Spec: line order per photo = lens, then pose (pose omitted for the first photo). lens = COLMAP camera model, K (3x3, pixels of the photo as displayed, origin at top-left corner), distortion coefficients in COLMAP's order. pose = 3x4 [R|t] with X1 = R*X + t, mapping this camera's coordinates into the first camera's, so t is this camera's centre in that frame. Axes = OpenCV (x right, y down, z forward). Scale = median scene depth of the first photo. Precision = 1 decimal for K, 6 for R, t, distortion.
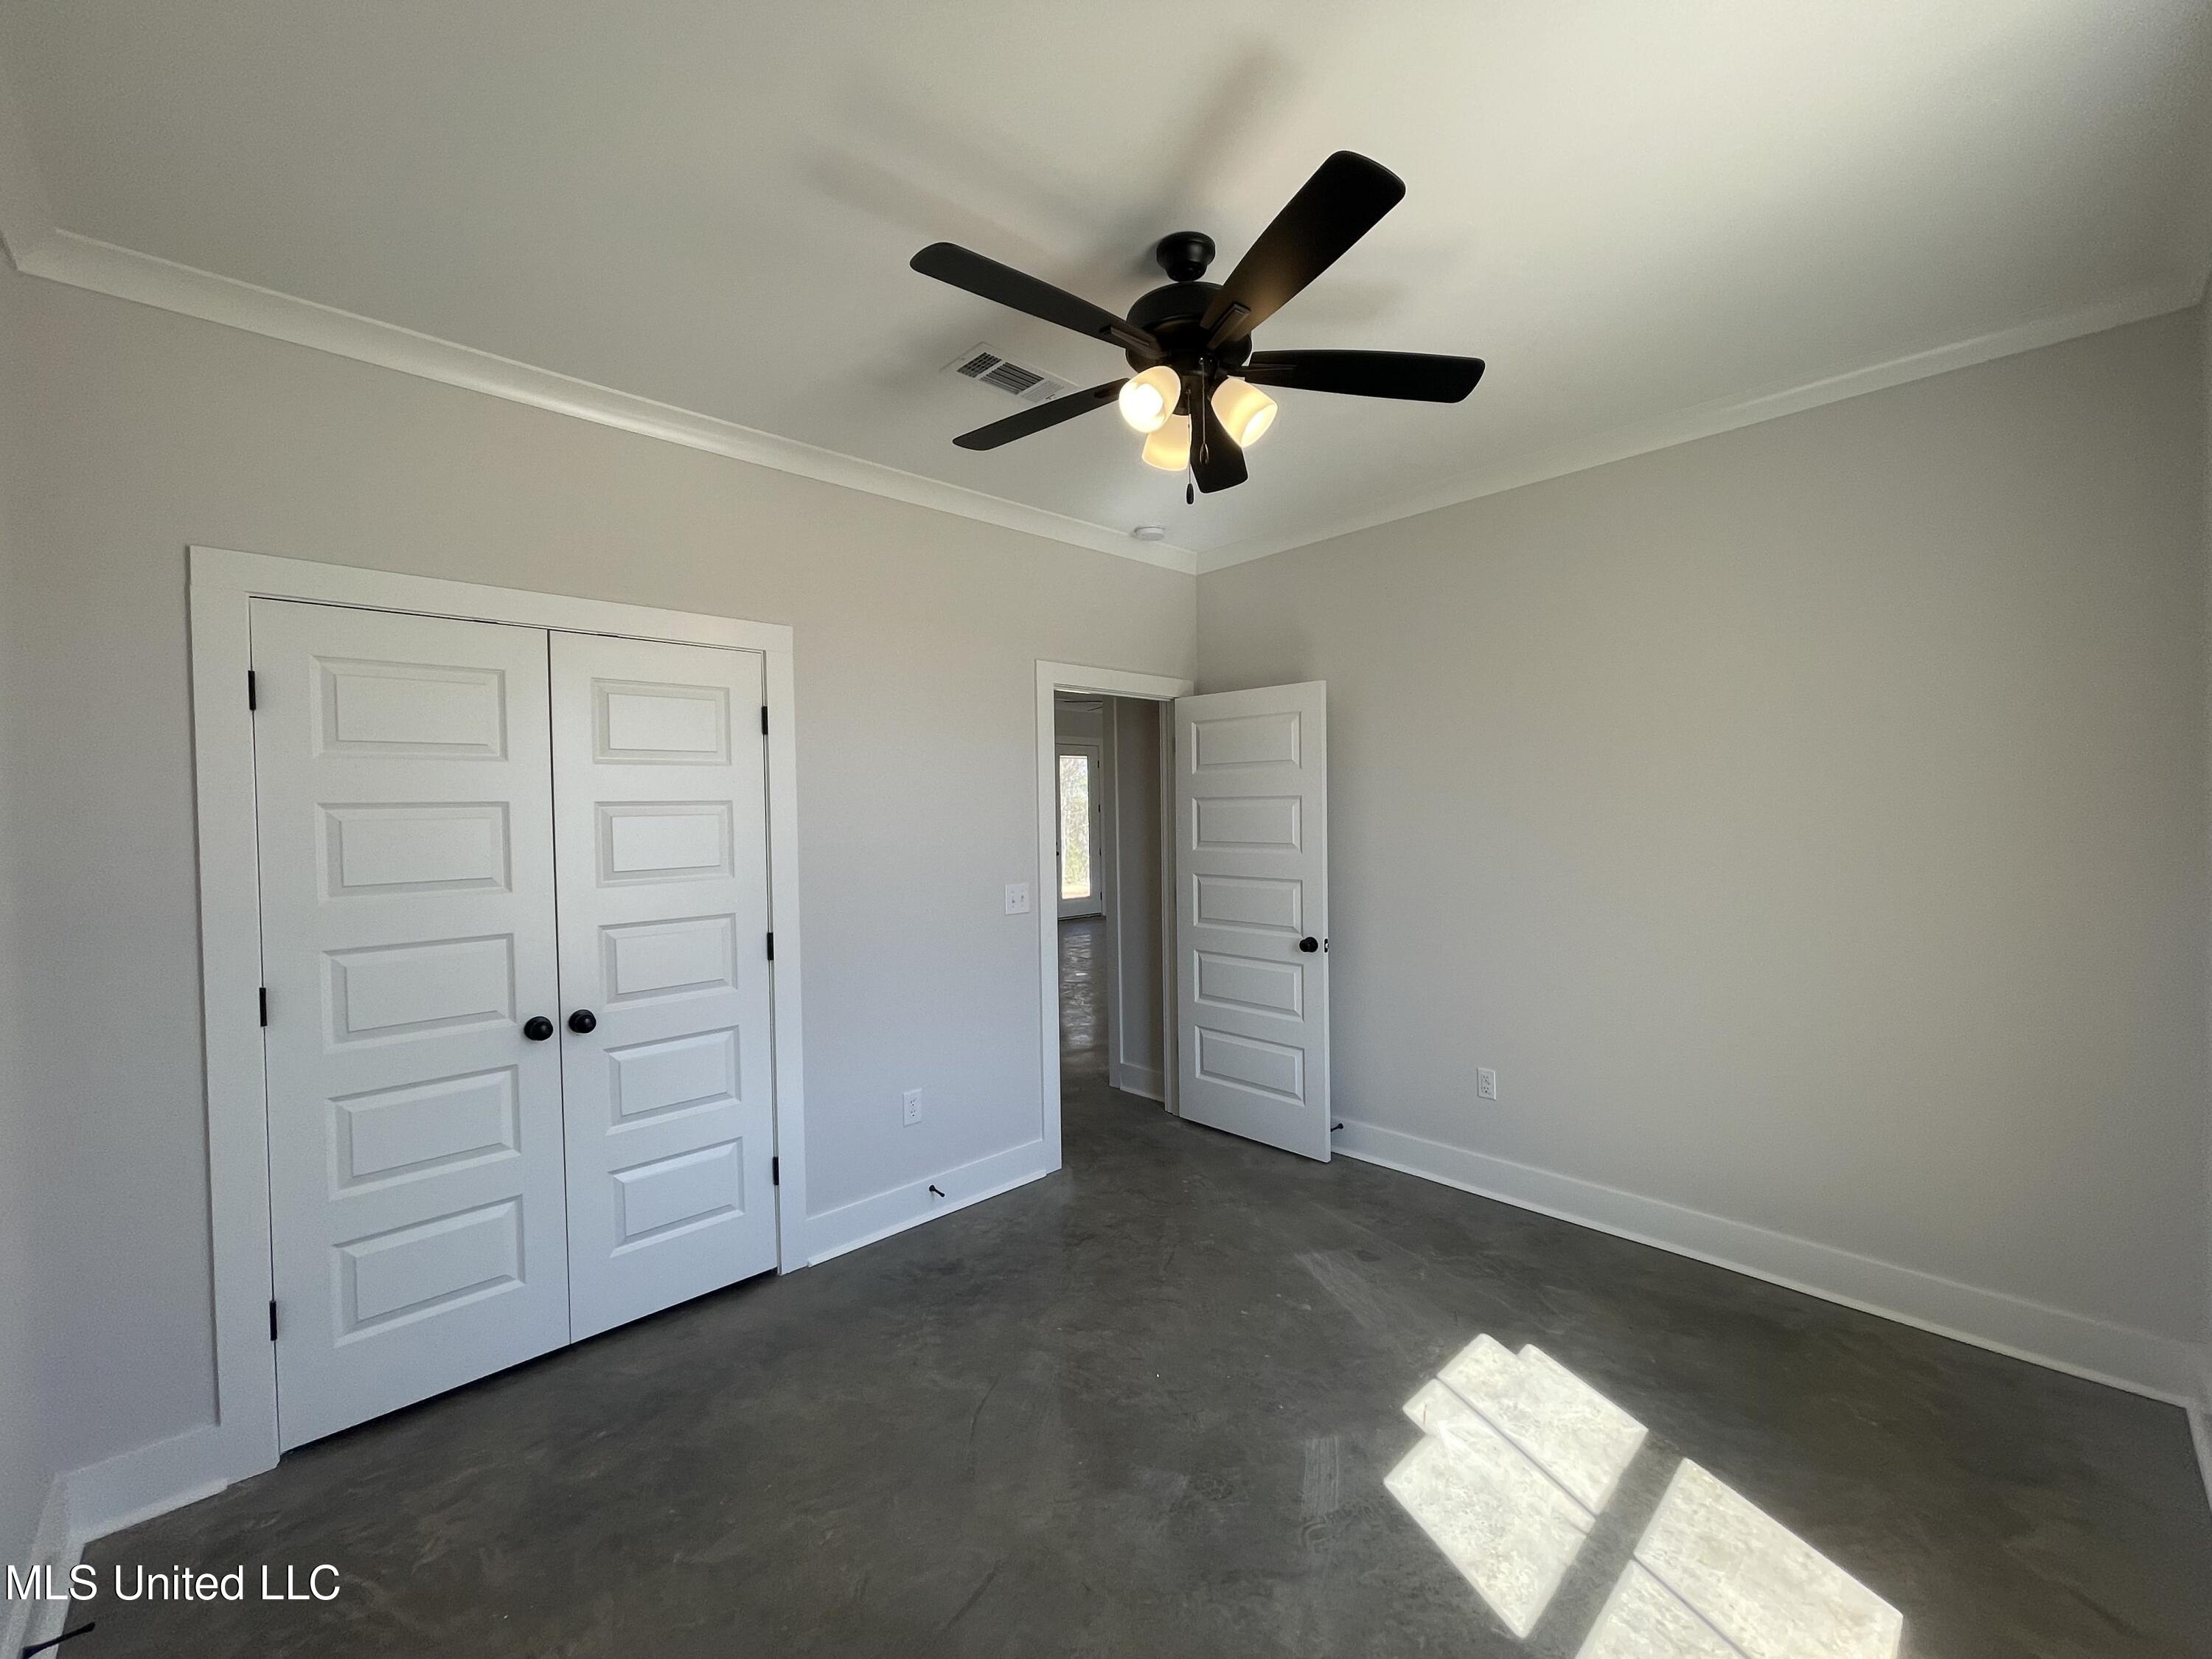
lens RADIAL K [[894.5, 0, 1109.8], [0, 894.5, 822.8], [0, 0, 1]] dist [0.000667, 0.000009]
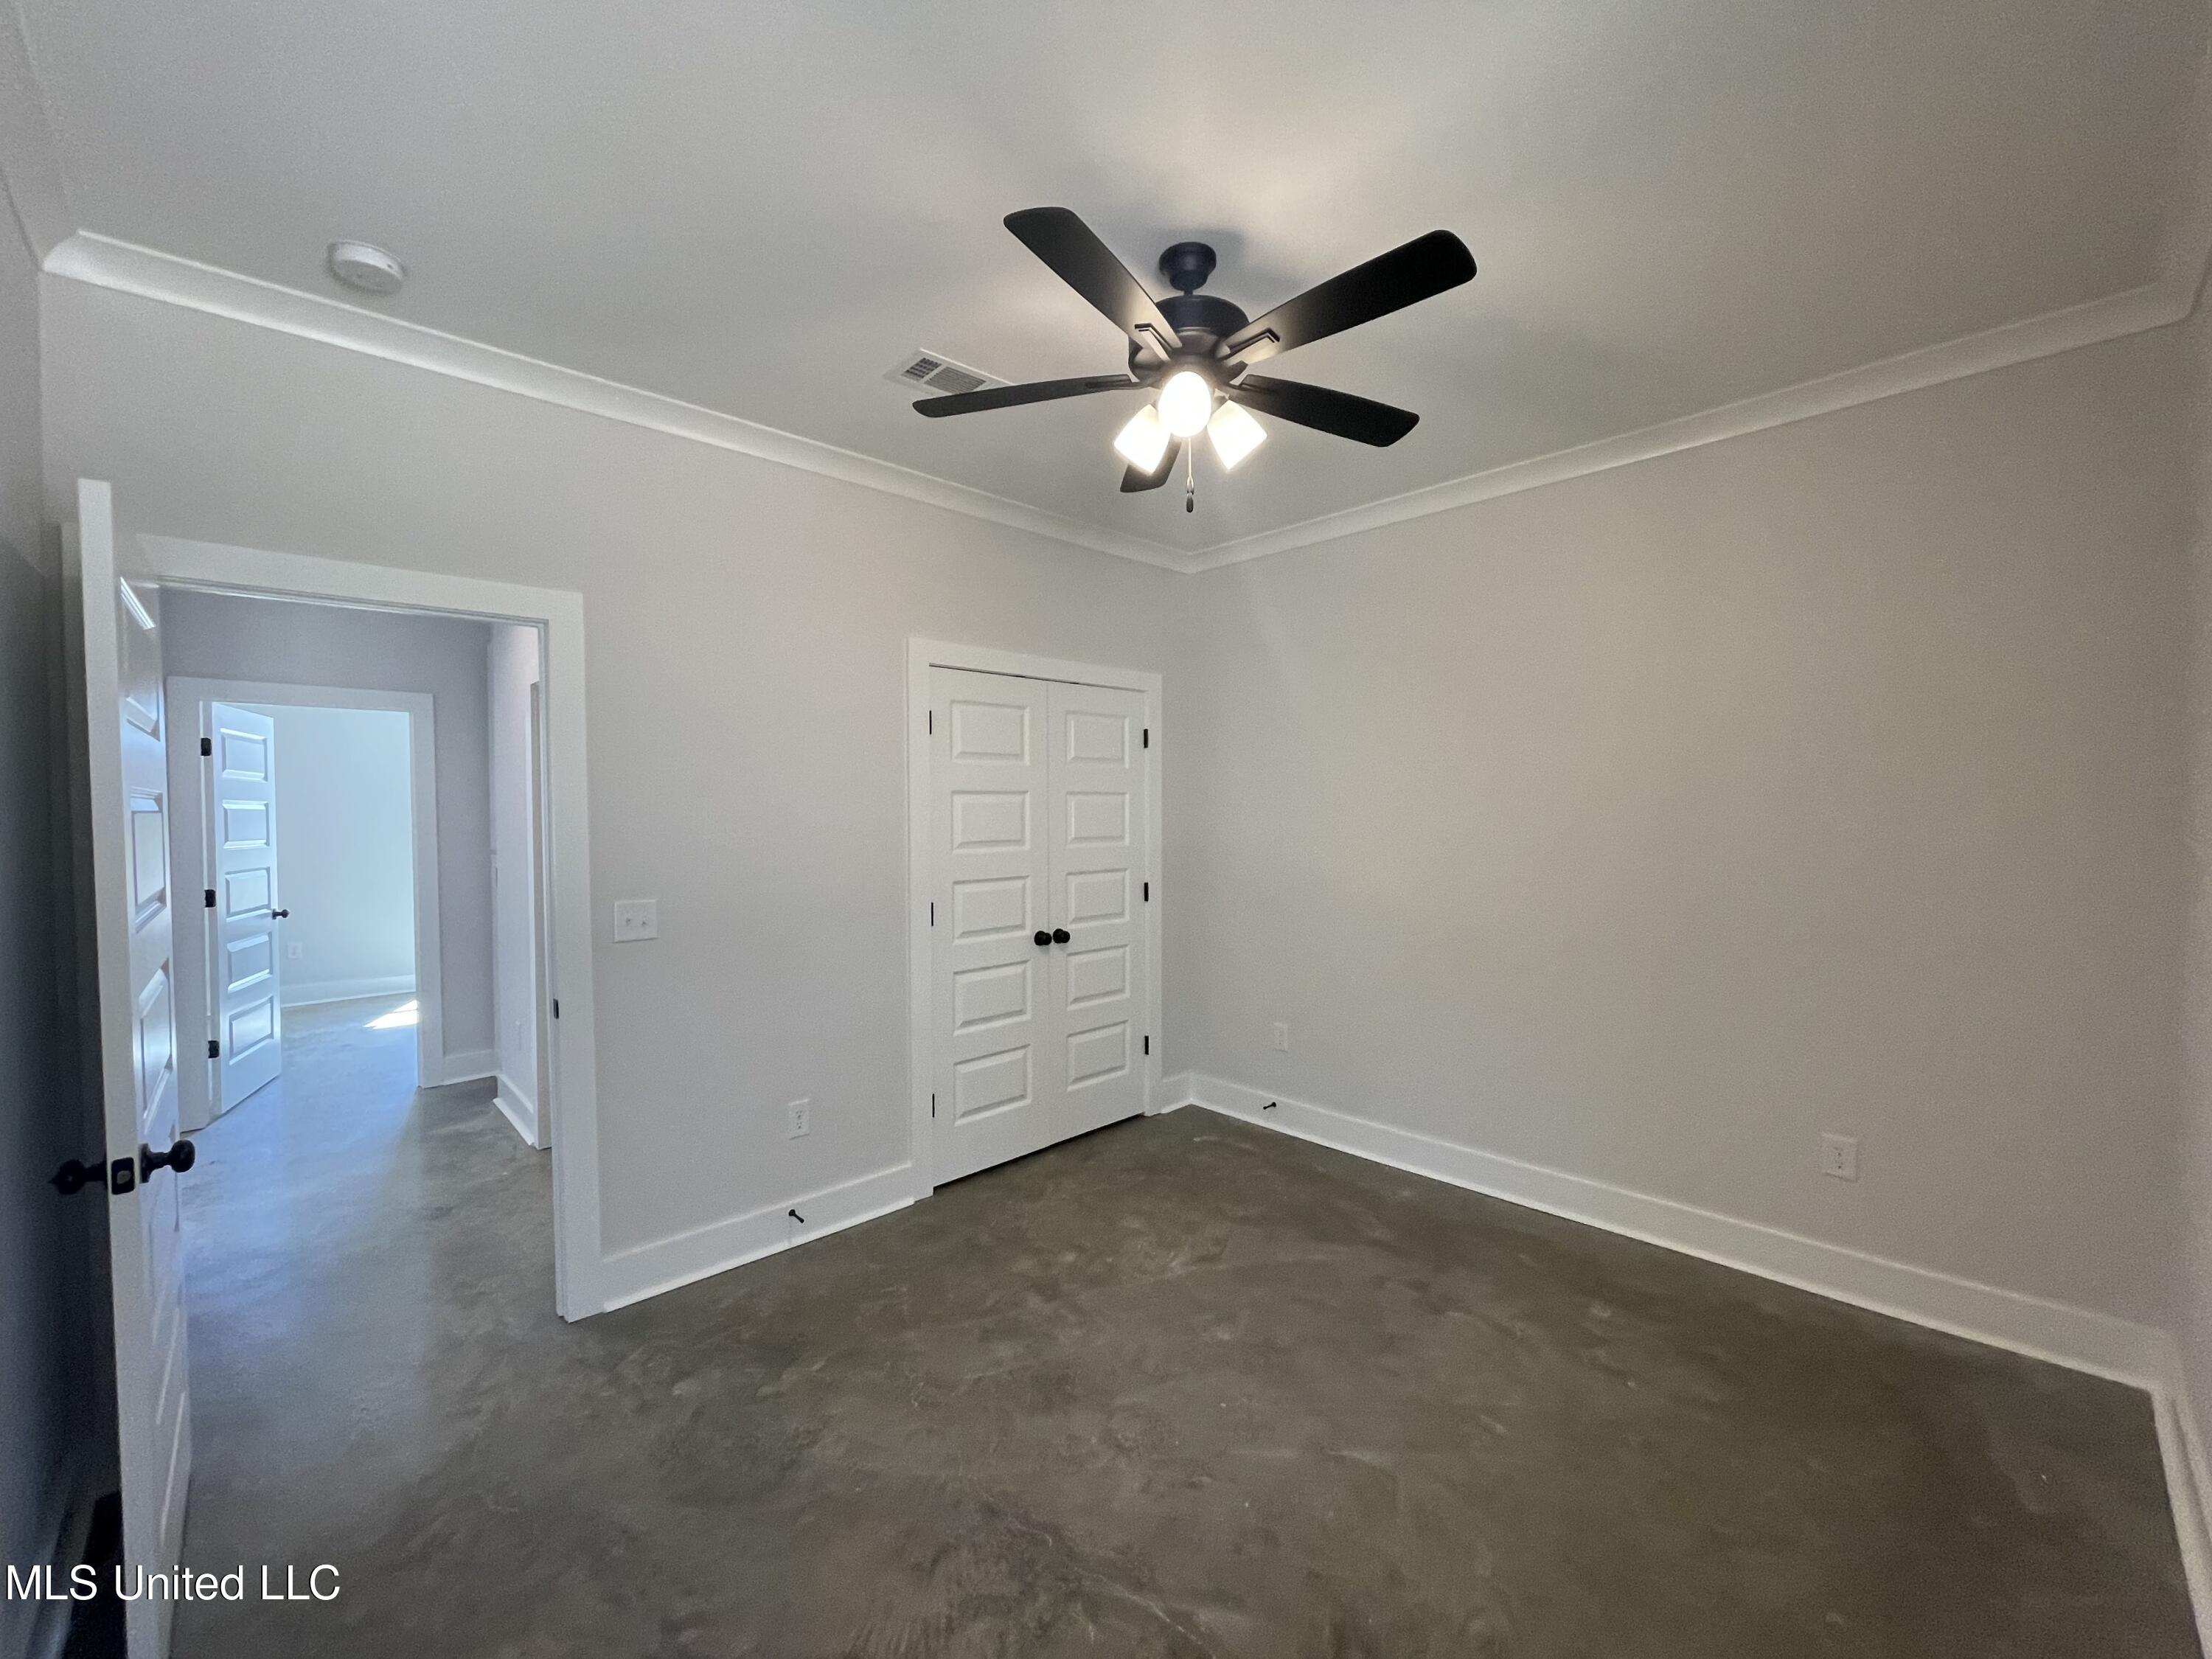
lens RADIAL K [[871.5, 0, 1096.2], [0, 871.5, 821.1], [0, 0, 1]] dist [0.011184, -0.003715]
pose [[0.999918, 0.011864, -0.004721, -0.518153], [-0.011841, 0.999919, 0.004747, 0.018671], [0.004777, -0.004690, 0.999978, -0.490877]]
